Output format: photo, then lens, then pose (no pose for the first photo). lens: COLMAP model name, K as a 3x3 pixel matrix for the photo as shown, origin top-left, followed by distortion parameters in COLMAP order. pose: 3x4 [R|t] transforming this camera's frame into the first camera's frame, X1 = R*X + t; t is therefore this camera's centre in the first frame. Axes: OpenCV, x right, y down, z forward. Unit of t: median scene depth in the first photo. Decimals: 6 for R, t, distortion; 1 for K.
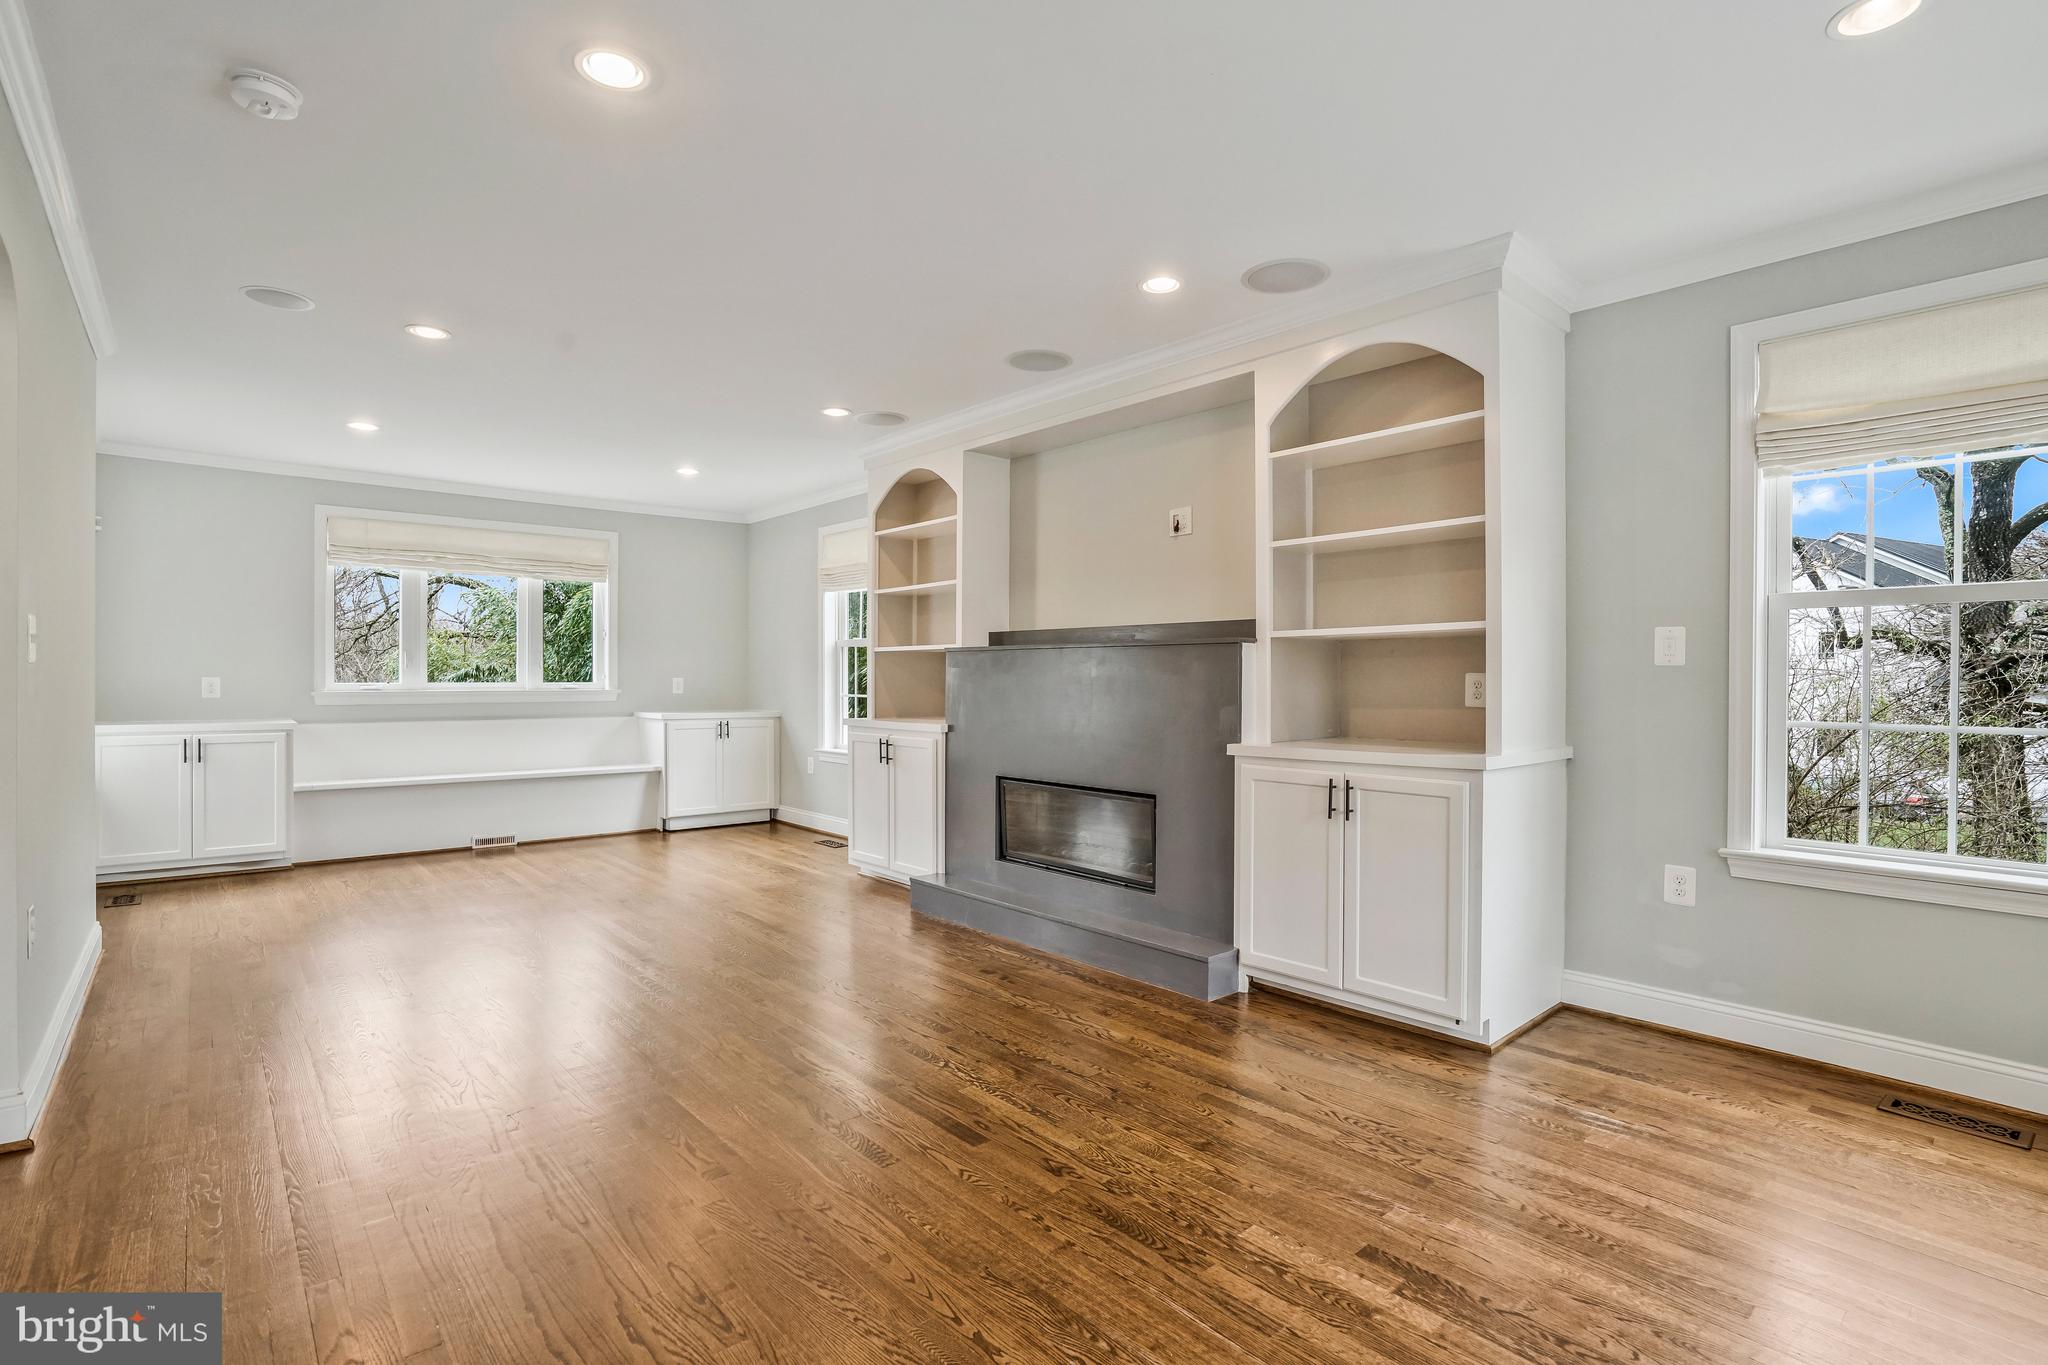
lens RADIAL K [[967.5, 0, 1029.7], [0, 967.5, 673.9], [0, 0, 1]] dist [-0.042223, 0.010106]
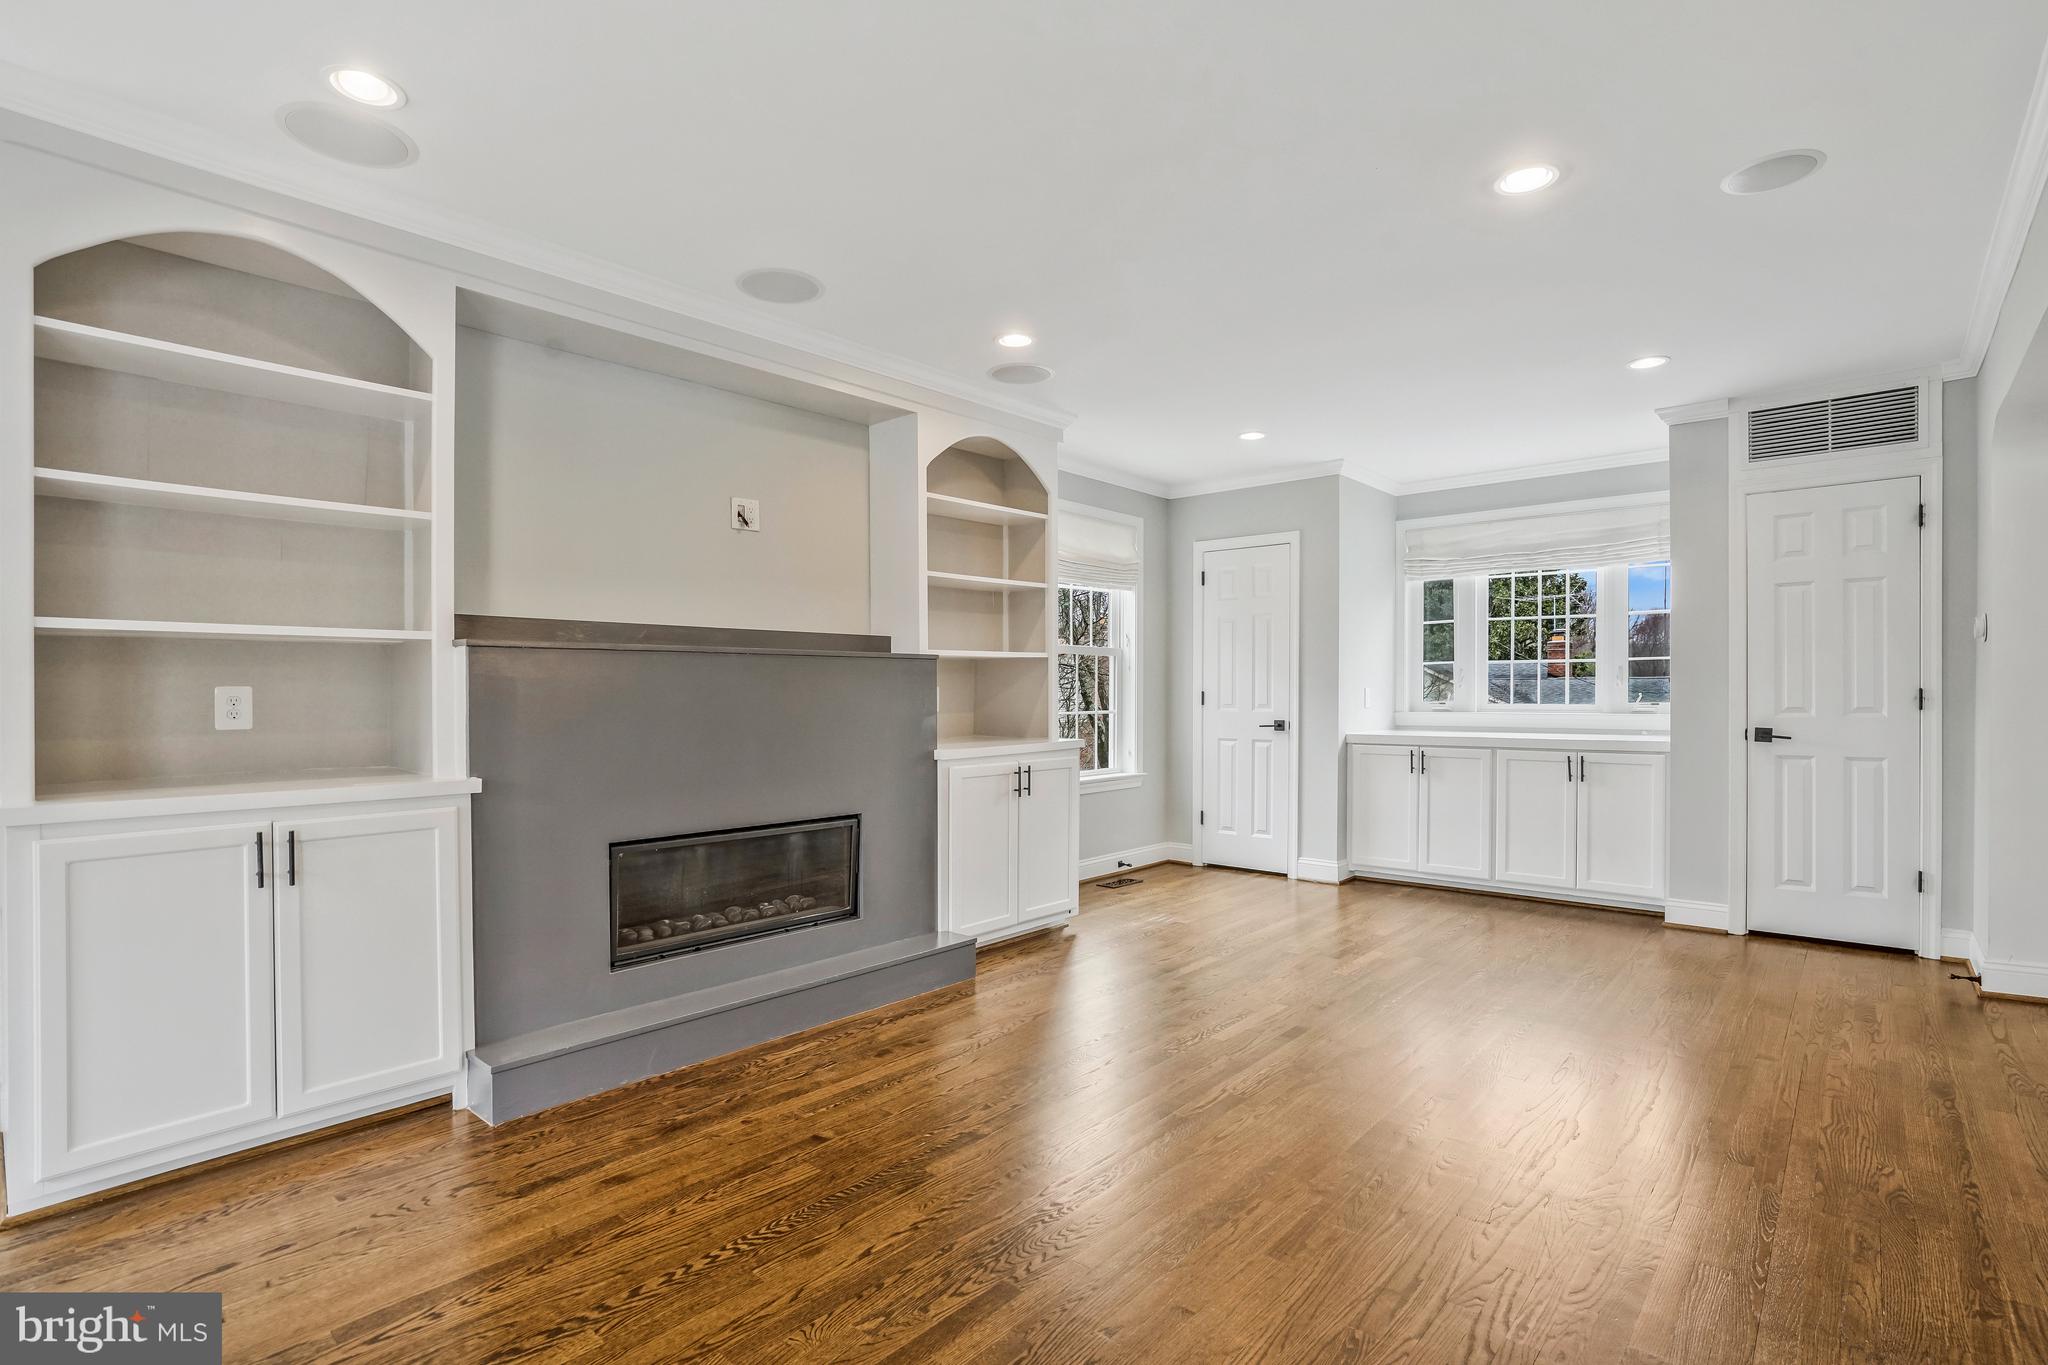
lens RADIAL K [[967.5, 0, 1037.0], [0, 967.5, 691.2], [0, 0, 1]] dist [-0.042223, 0.010106]
pose [[-0.112914, -0.004355, 0.993595, -0.817851], [0.000940, 0.999989, 0.004490, 0.000314], [-0.993604, 0.001441, -0.112909, 0.914245]]
